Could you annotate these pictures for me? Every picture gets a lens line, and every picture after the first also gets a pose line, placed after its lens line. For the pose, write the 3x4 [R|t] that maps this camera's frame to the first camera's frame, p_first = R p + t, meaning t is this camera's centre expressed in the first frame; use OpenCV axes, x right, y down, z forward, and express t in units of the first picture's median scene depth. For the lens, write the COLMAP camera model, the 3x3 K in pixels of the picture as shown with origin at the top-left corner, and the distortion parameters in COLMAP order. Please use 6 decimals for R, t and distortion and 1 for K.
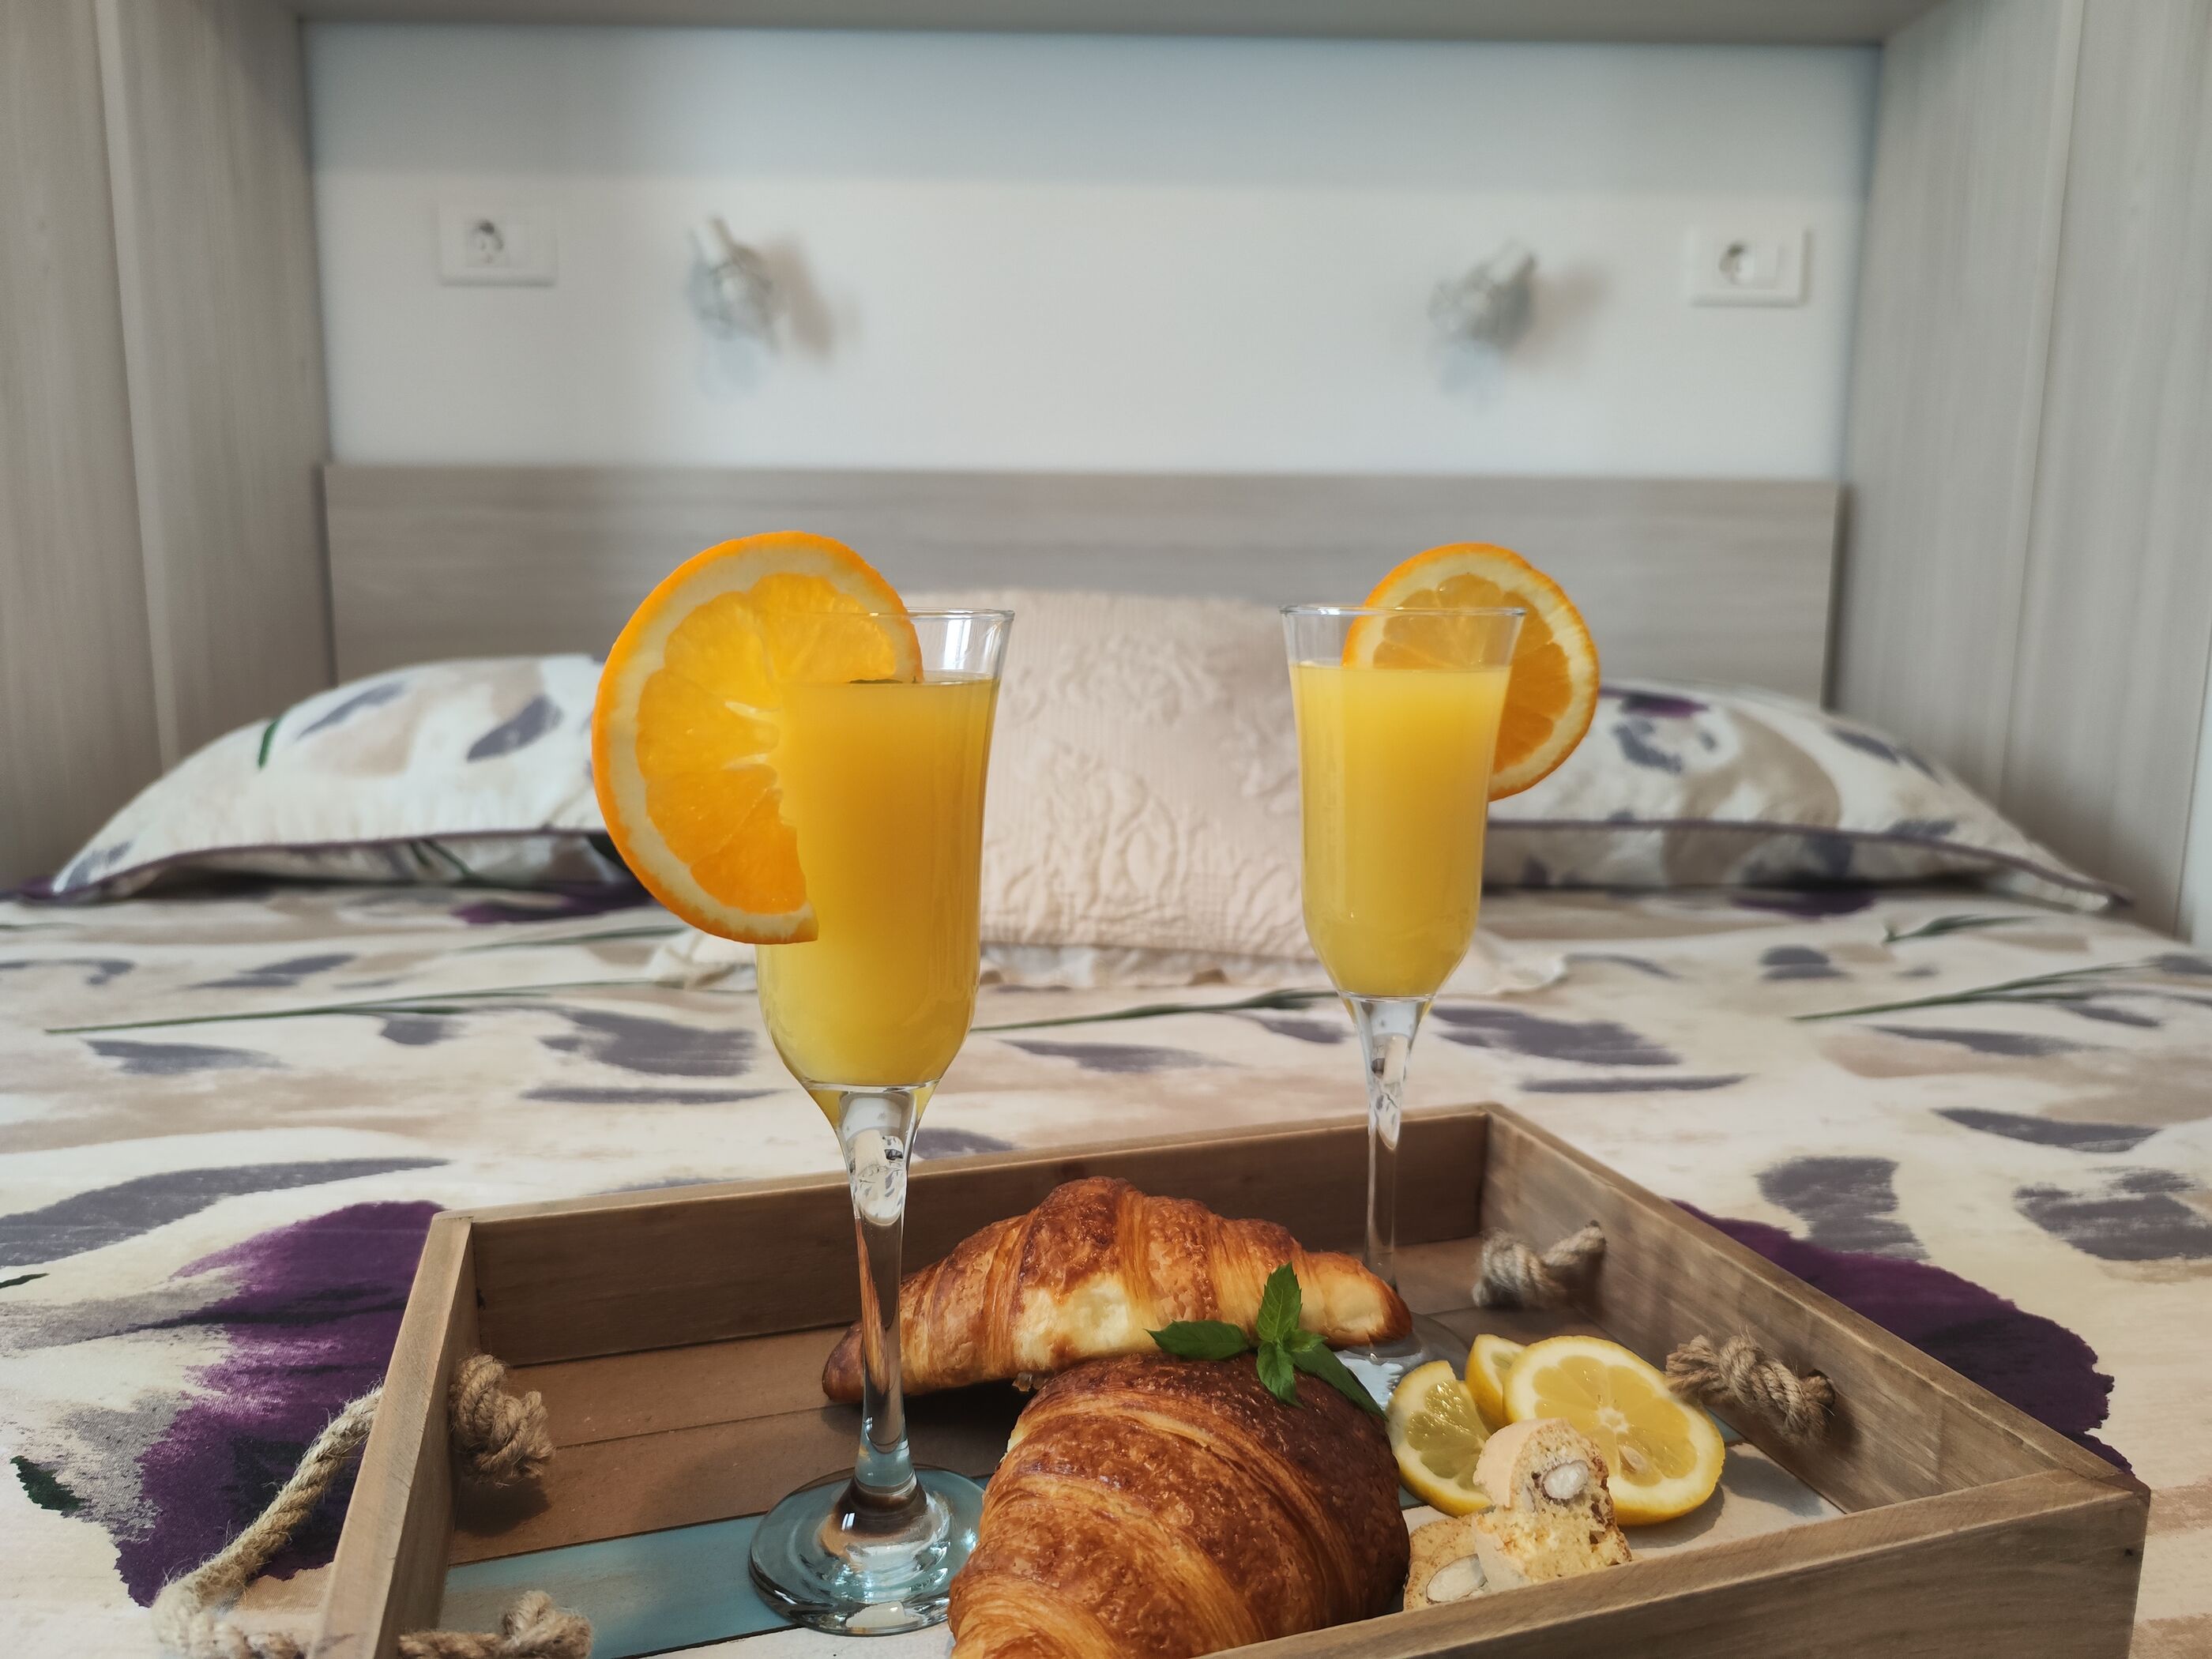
lens RADIAL K [[1485.2, 0, 1106.0], [0, 1485.2, 829.5], [0, 0, 1]] dist [0.021122, 0.000587]
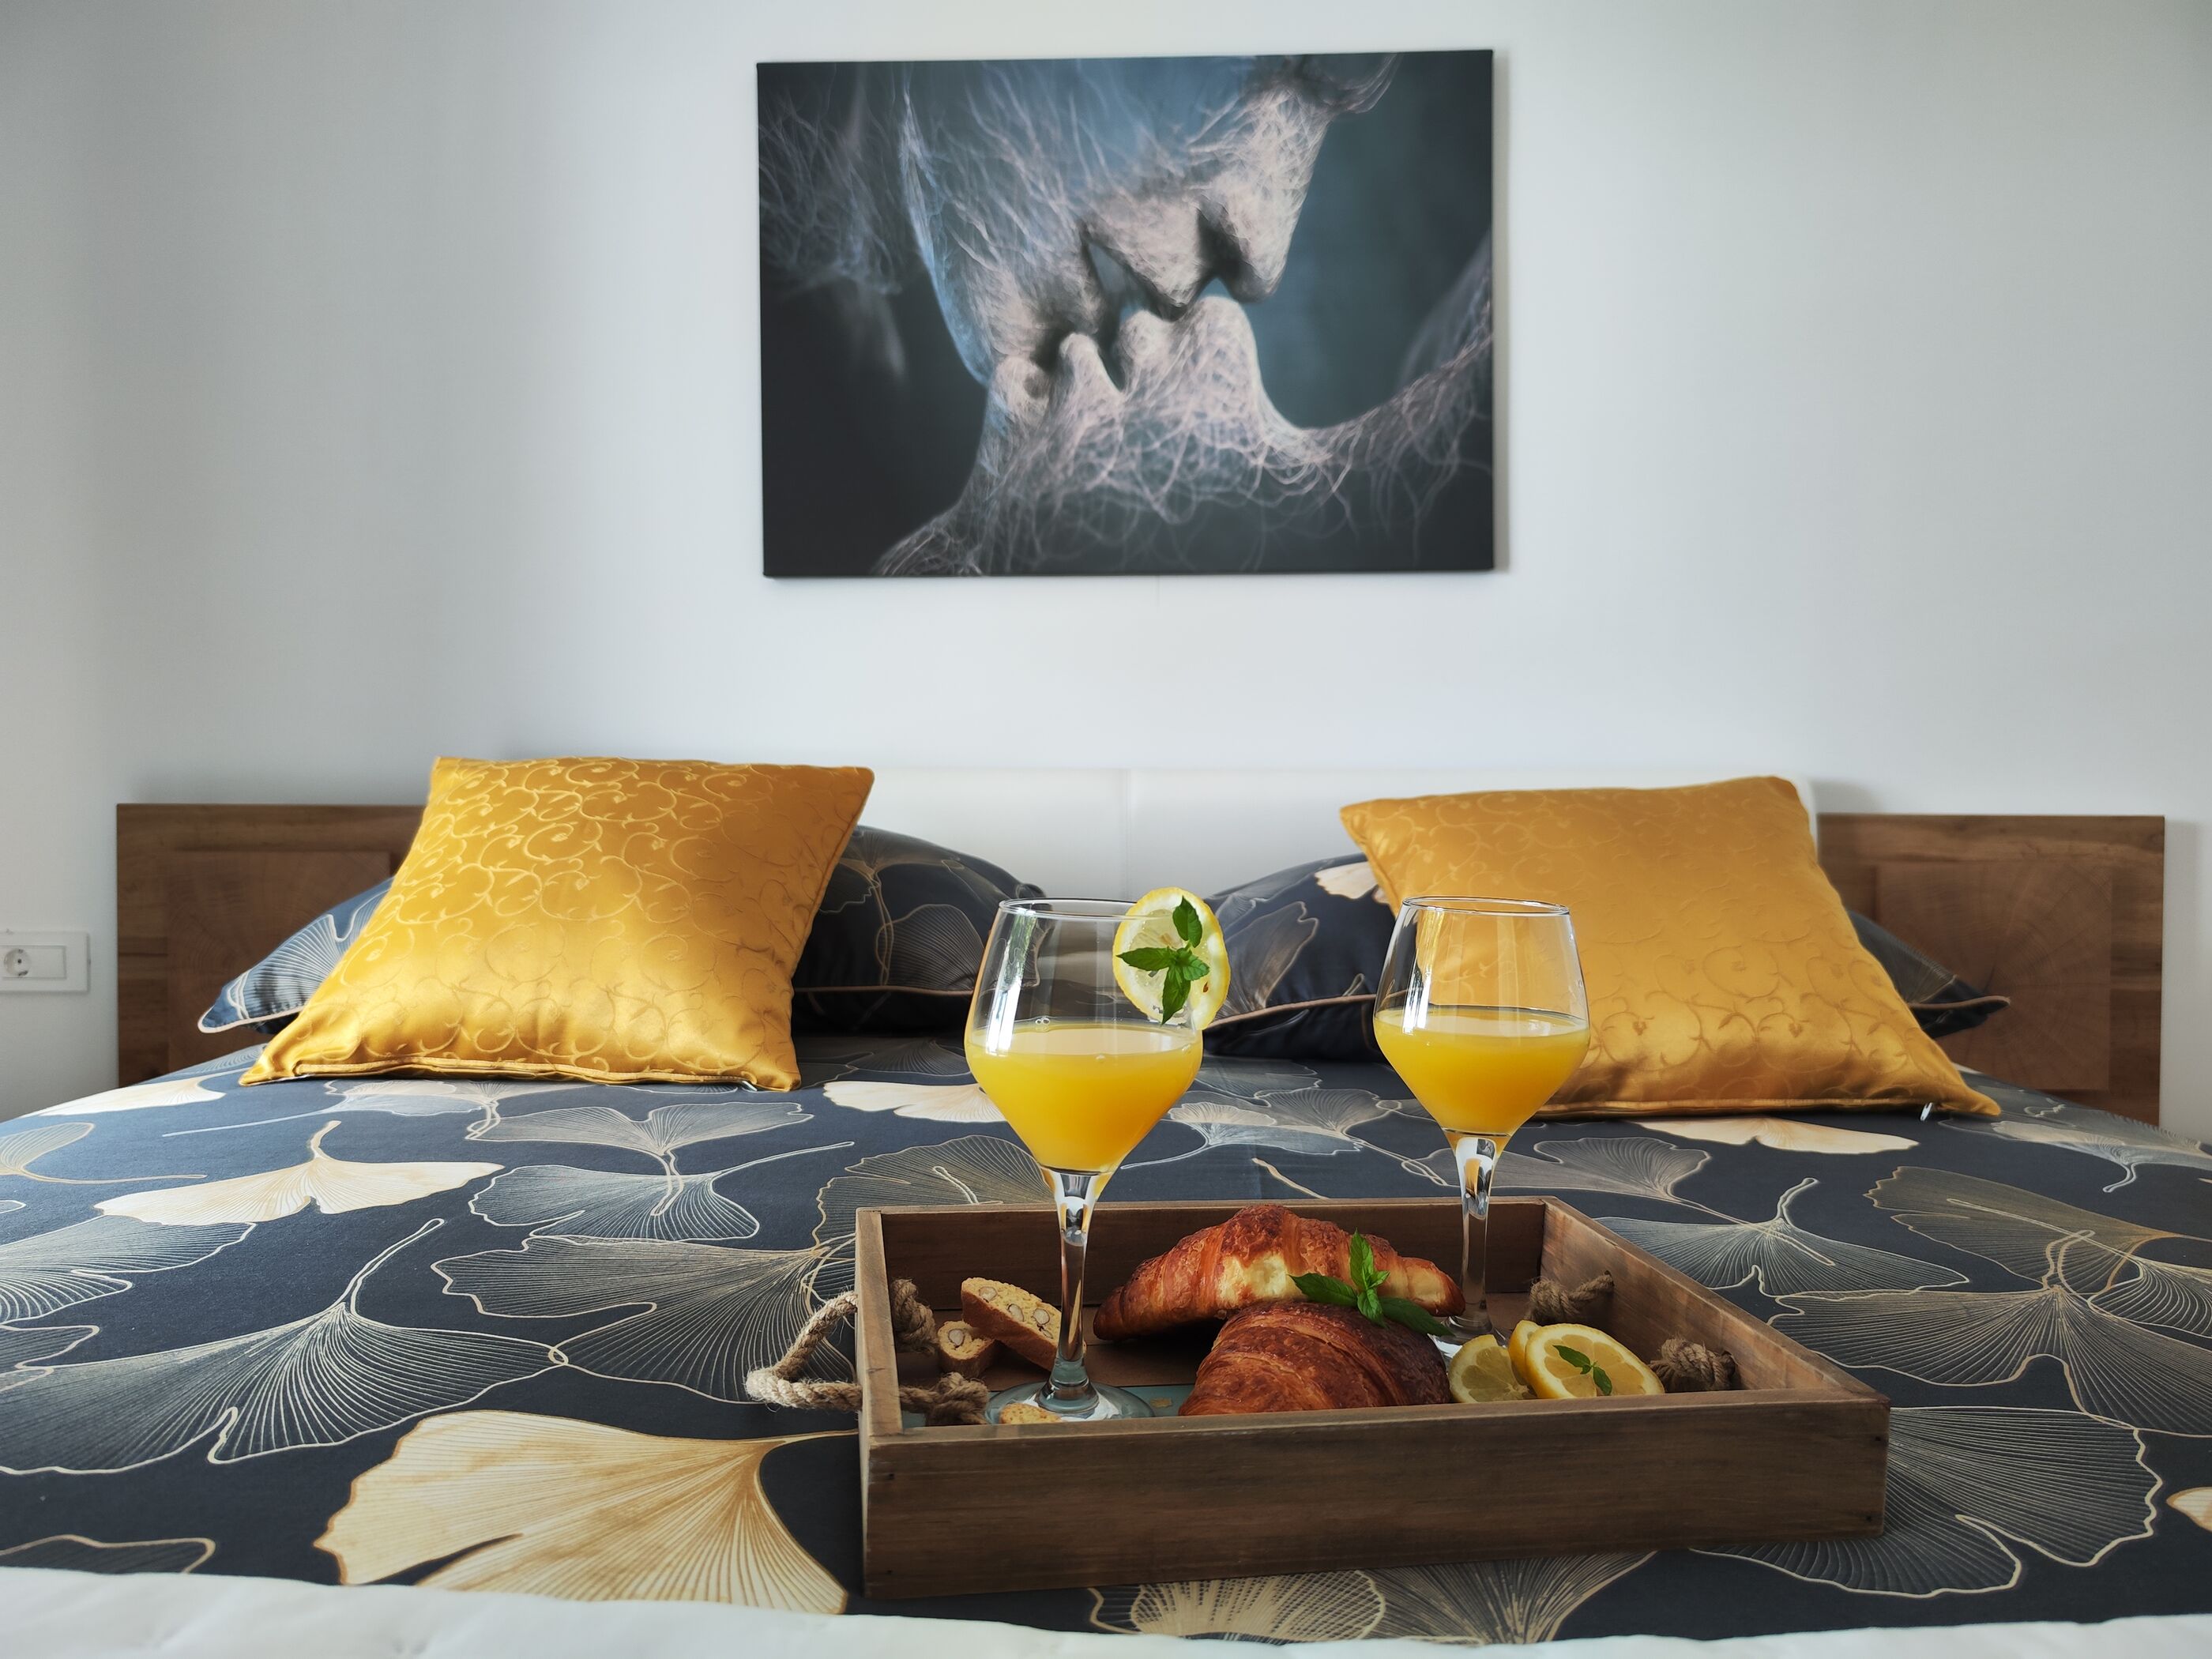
lens RADIAL K [[1485.2, 0, 1106.0], [0, 1485.2, 829.5], [0, 0, 1]] dist [0.021122, 0.000587]
pose [[0.991200, 0.032037, -0.128435, 0.012945], [-0.047713, 0.991517, -0.120904, 0.039848], [0.123472, 0.125968, 0.984320, -0.730995]]
